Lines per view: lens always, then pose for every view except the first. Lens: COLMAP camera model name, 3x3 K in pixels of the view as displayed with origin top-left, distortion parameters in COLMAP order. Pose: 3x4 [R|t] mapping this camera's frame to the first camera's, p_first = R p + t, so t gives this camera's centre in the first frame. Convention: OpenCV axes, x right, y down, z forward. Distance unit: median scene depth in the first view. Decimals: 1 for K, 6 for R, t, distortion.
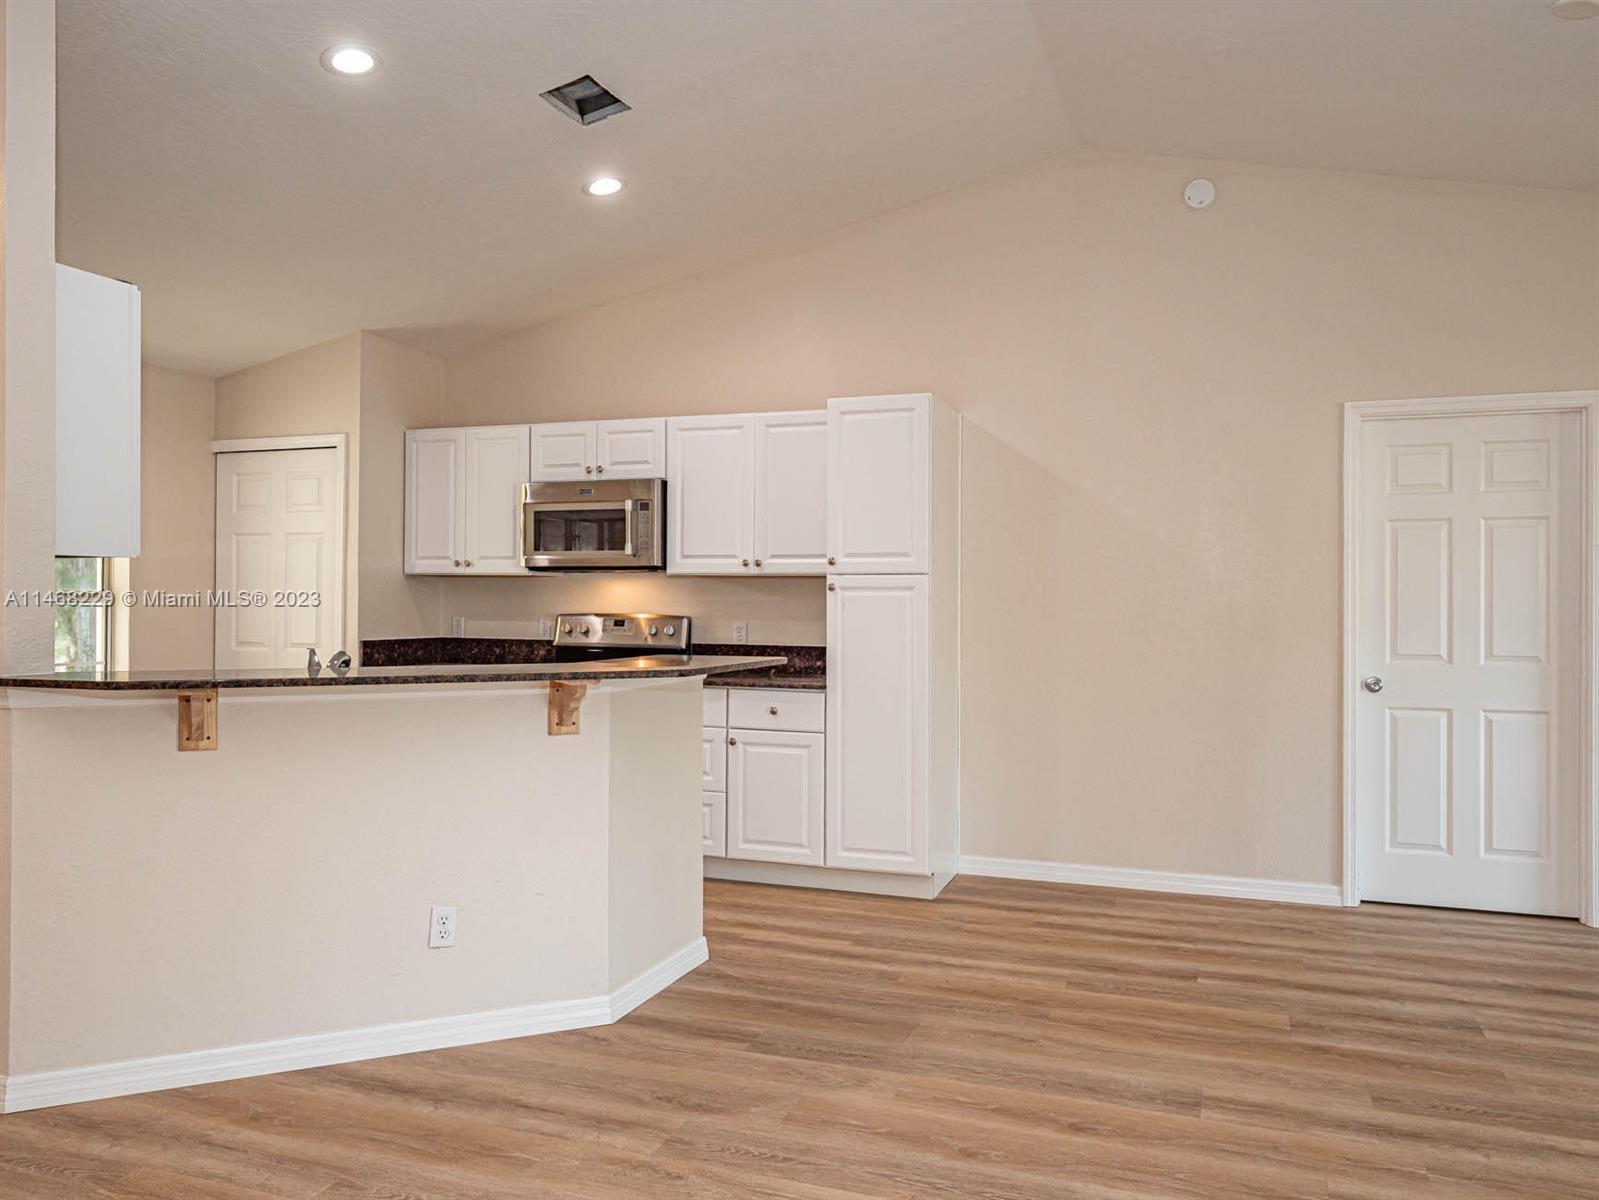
lens RADIAL K [[1201.8, 0, 800.2], [0, 1201.8, 601.5], [0, 0, 1]] dist [0.003266, -0.001596]
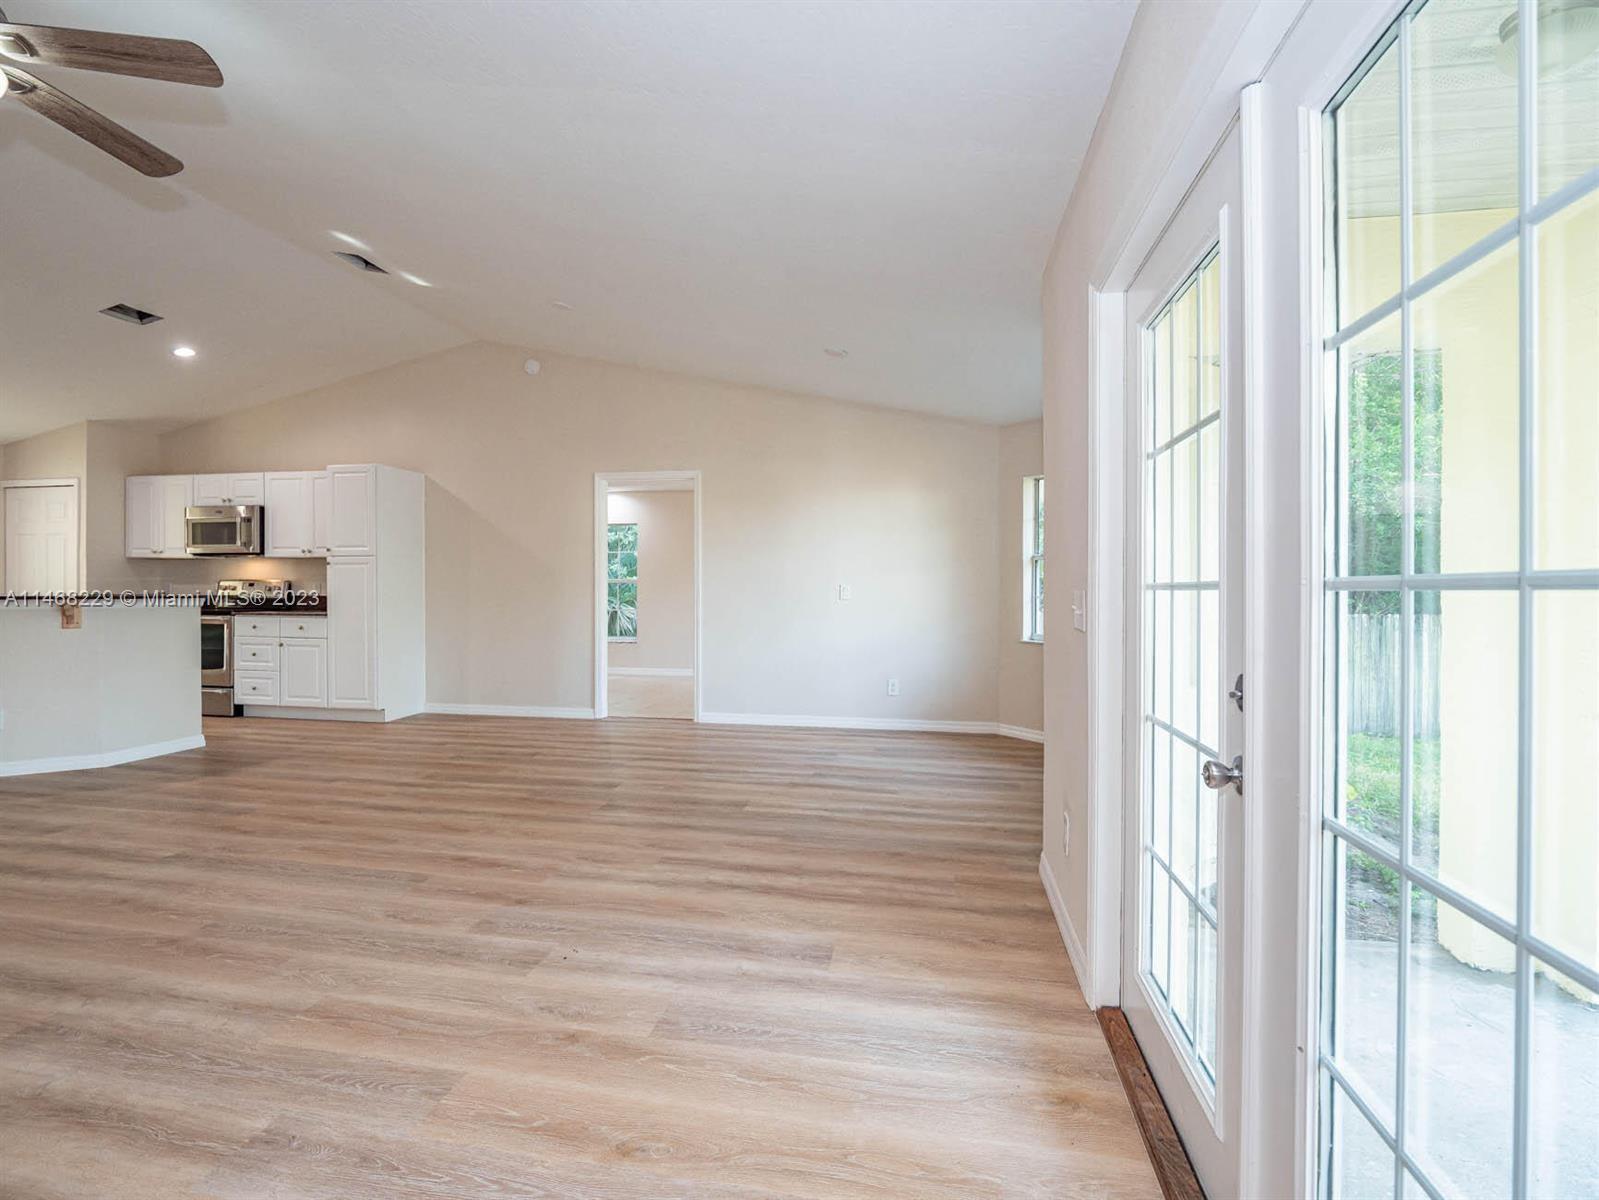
lens RADIAL K [[788.3, 0, 797.8], [0, 788.3, 590.3], [0, 0, 1]] dist [-0.012350, 0.000384]
pose [[0.985352, -0.004811, 0.170467, 0.550550], [0.003872, 0.999975, 0.005839, 0.027412], [-0.170491, -0.005094, 0.985346, -0.371800]]
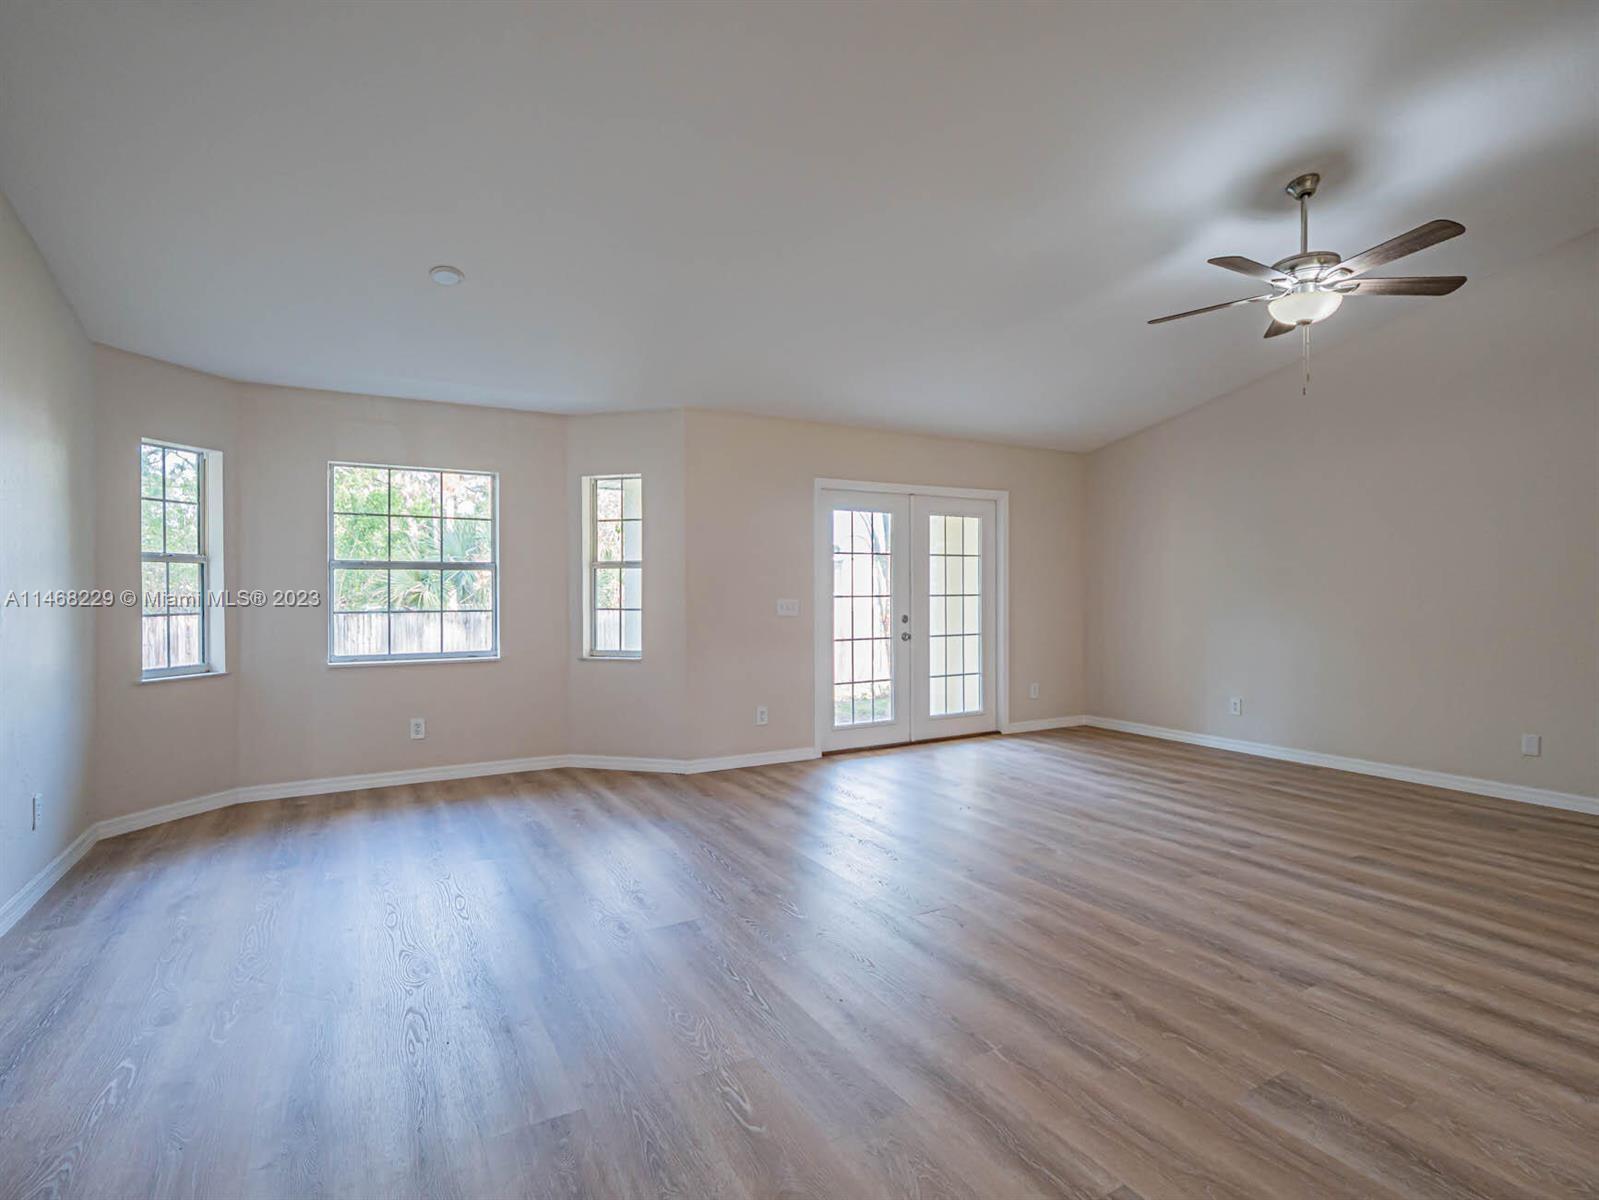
lens RADIAL K [[788.3, 0, 785.3], [0, 788.3, 593.1], [0, 0, 1]] dist [-0.012350, 0.000384]
pose [[-0.755163, -0.011317, 0.655439, 0.090559], [-0.004284, 0.999915, 0.012329, 0.010121], [-0.655523, 0.006503, -0.755148, 0.881571]]
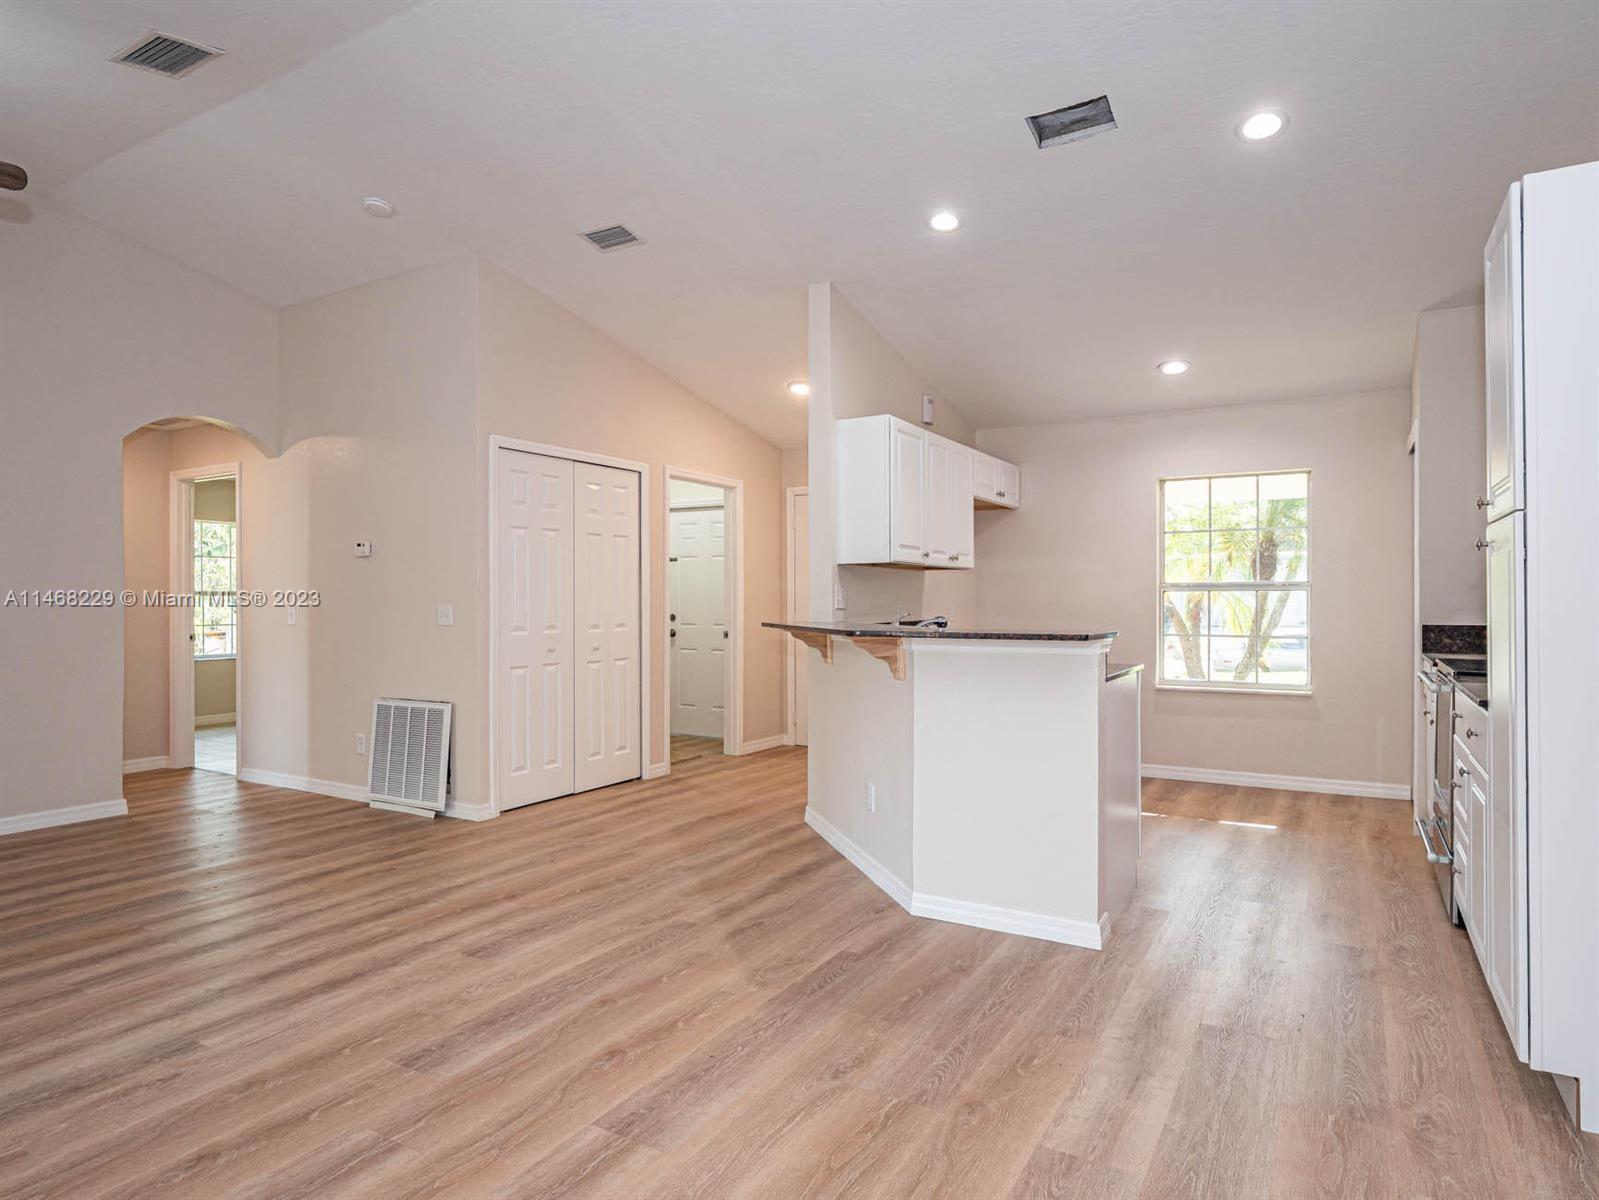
lens RADIAL K [[954.0, 0, 798.2], [0, 954.0, 588.9], [0, 0, 1]] dist [-0.005394, 0.000809]
pose [[-0.194177, -0.015870, -0.980838, 0.578172], [-0.001797, 0.999873, -0.015823, 0.018183], [0.980965, -0.001310, -0.194181, 0.733657]]
